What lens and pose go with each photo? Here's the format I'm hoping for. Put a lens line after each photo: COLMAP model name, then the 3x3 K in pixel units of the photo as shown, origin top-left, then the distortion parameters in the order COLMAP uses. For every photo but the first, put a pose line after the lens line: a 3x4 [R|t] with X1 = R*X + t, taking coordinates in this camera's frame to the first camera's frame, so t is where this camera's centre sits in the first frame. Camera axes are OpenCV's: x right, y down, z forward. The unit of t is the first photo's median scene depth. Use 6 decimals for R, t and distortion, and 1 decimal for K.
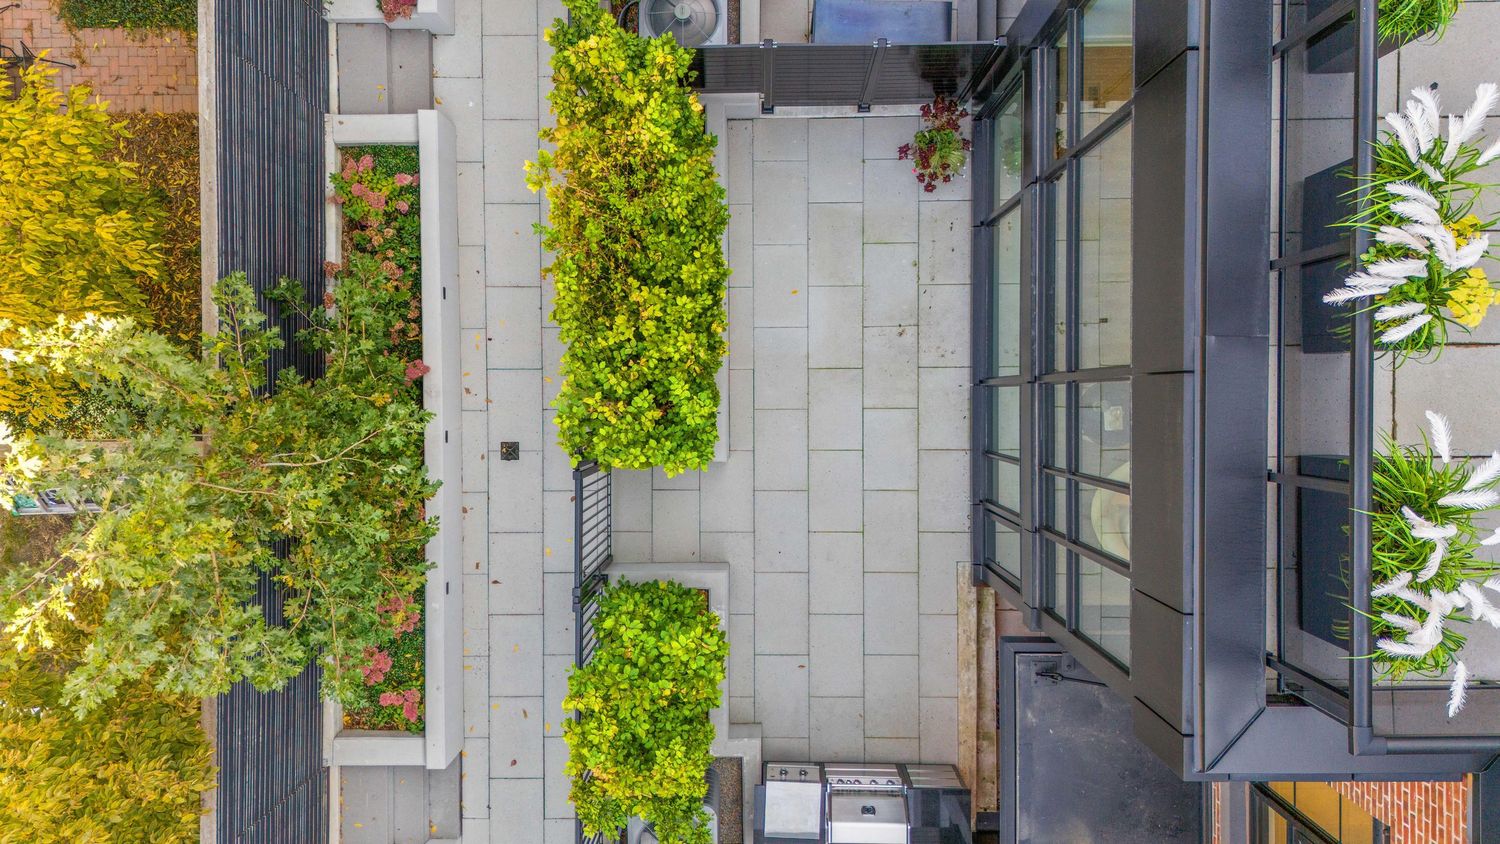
lens RADIAL K [[1082.2, 0, 752.2], [0, 1082.2, 412.2], [0, 0, 1]] dist [-0.000813, -0.005387]
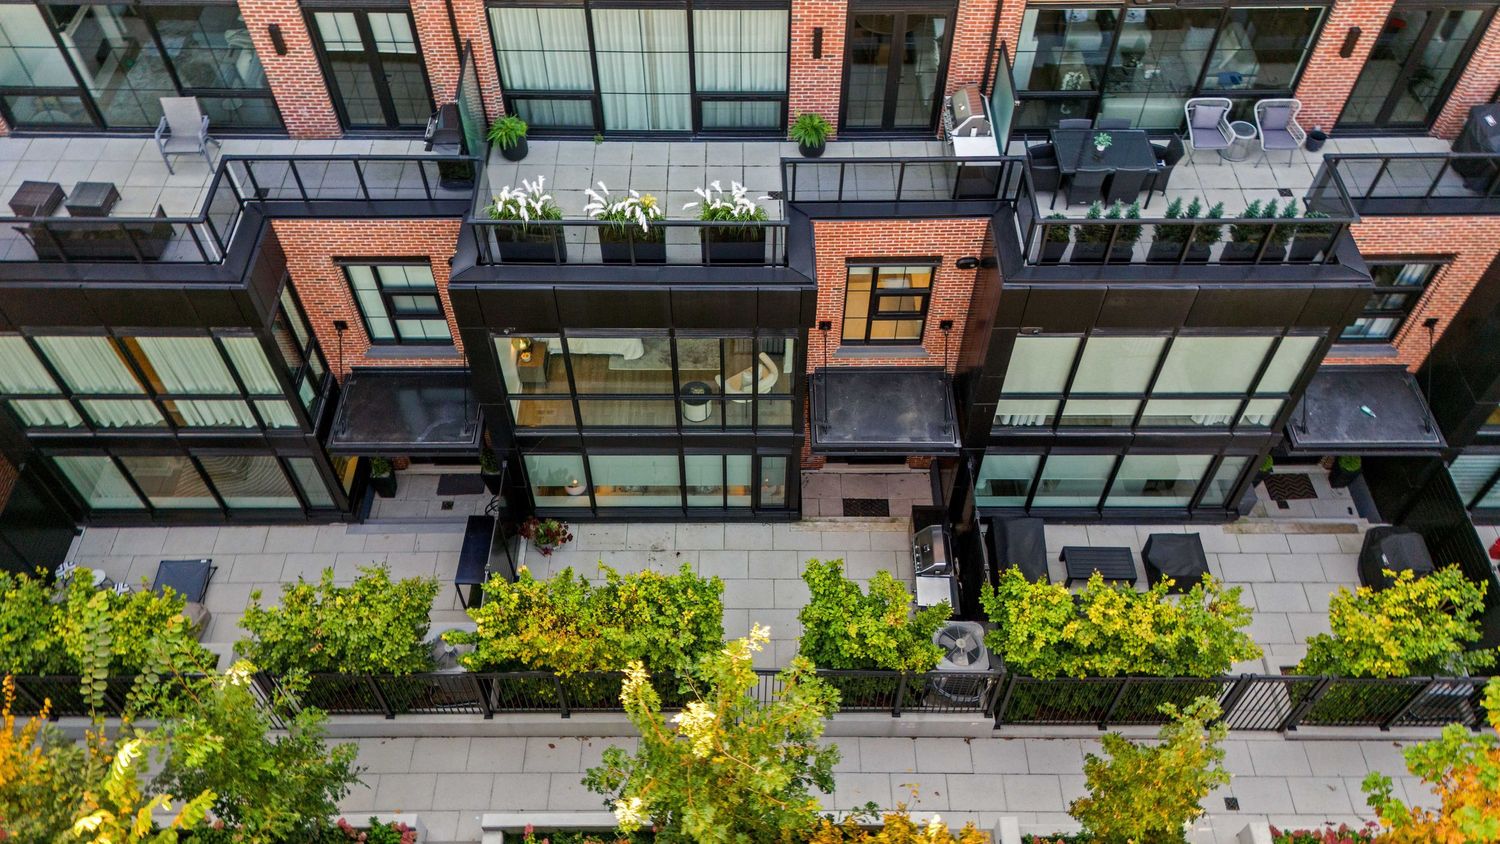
lens RADIAL K [[1148.9, 0, 766.9], [0, 1148.9, 417.4], [0, 0, 1]] dist [0.001680, 0.002792]
pose [[-0.005689, -0.763393, 0.645909, -1.077059], [0.999984, -0.004205, 0.003838, 0.122679], [-0.000214, 0.645921, 0.763404, -0.639933]]
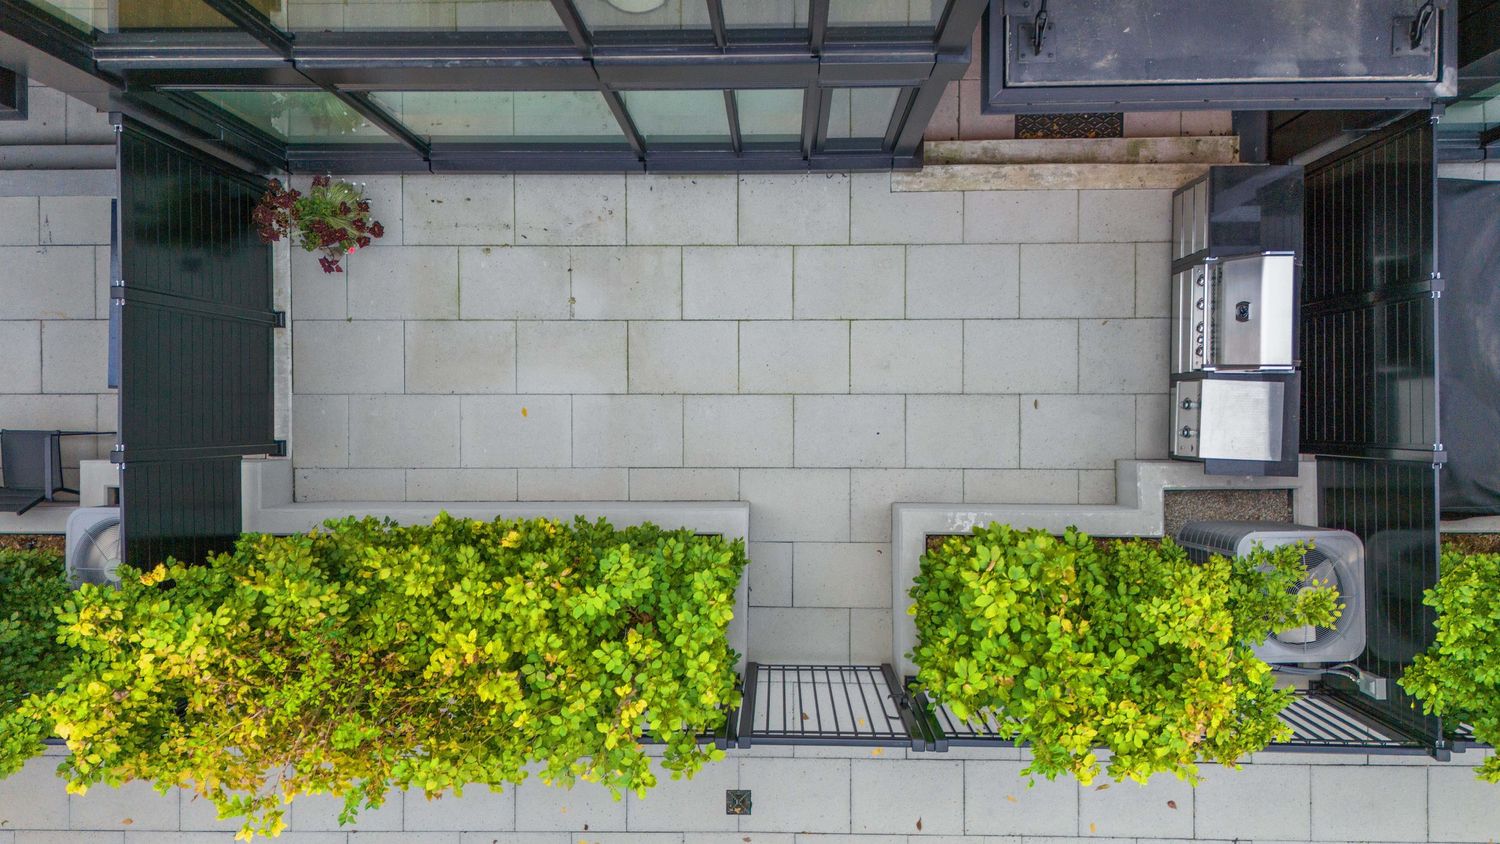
lens RADIAL K [[1082.2, 0, 752.2], [0, 1082.2, 412.2], [0, 0, 1]] dist [-0.000813, -0.005387]
pose [[0.004065, -0.999812, 0.018973, 0.033608], [0.998991, 0.003212, -0.044800, 0.099783], [0.044731, 0.019136, 0.998816, 0.344456]]
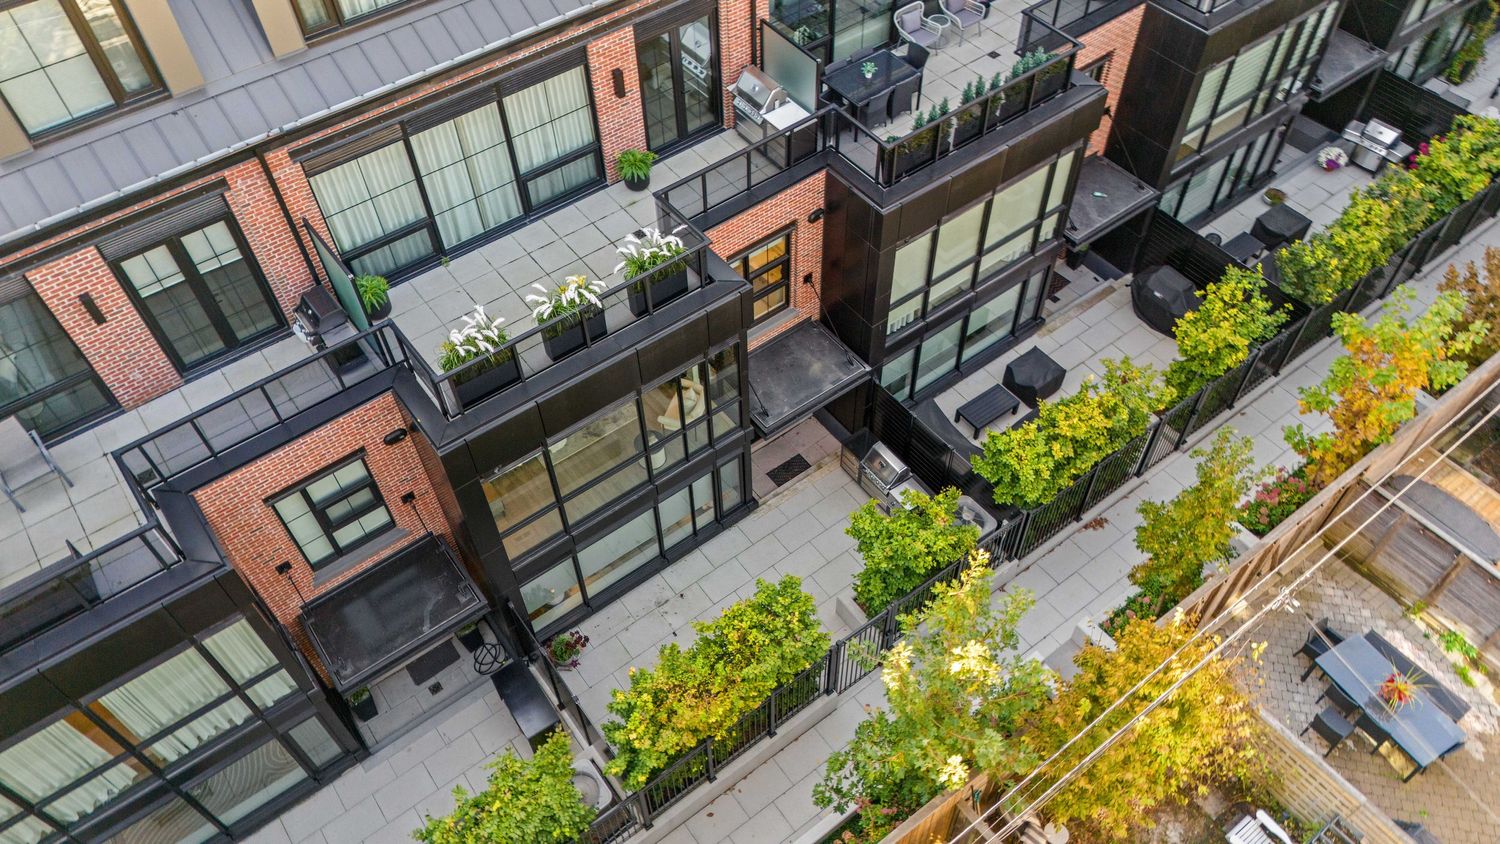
lens RADIAL K [[1082.2, 0, 752.2], [0, 1082.2, 412.2], [0, 0, 1]] dist [-0.000813, -0.005387]
pose [[-0.599191, -0.597414, 0.532980, -0.848182], [0.799607, -0.479816, 0.361117, -0.547215], [0.039996, 0.642552, 0.765197, -0.643523]]
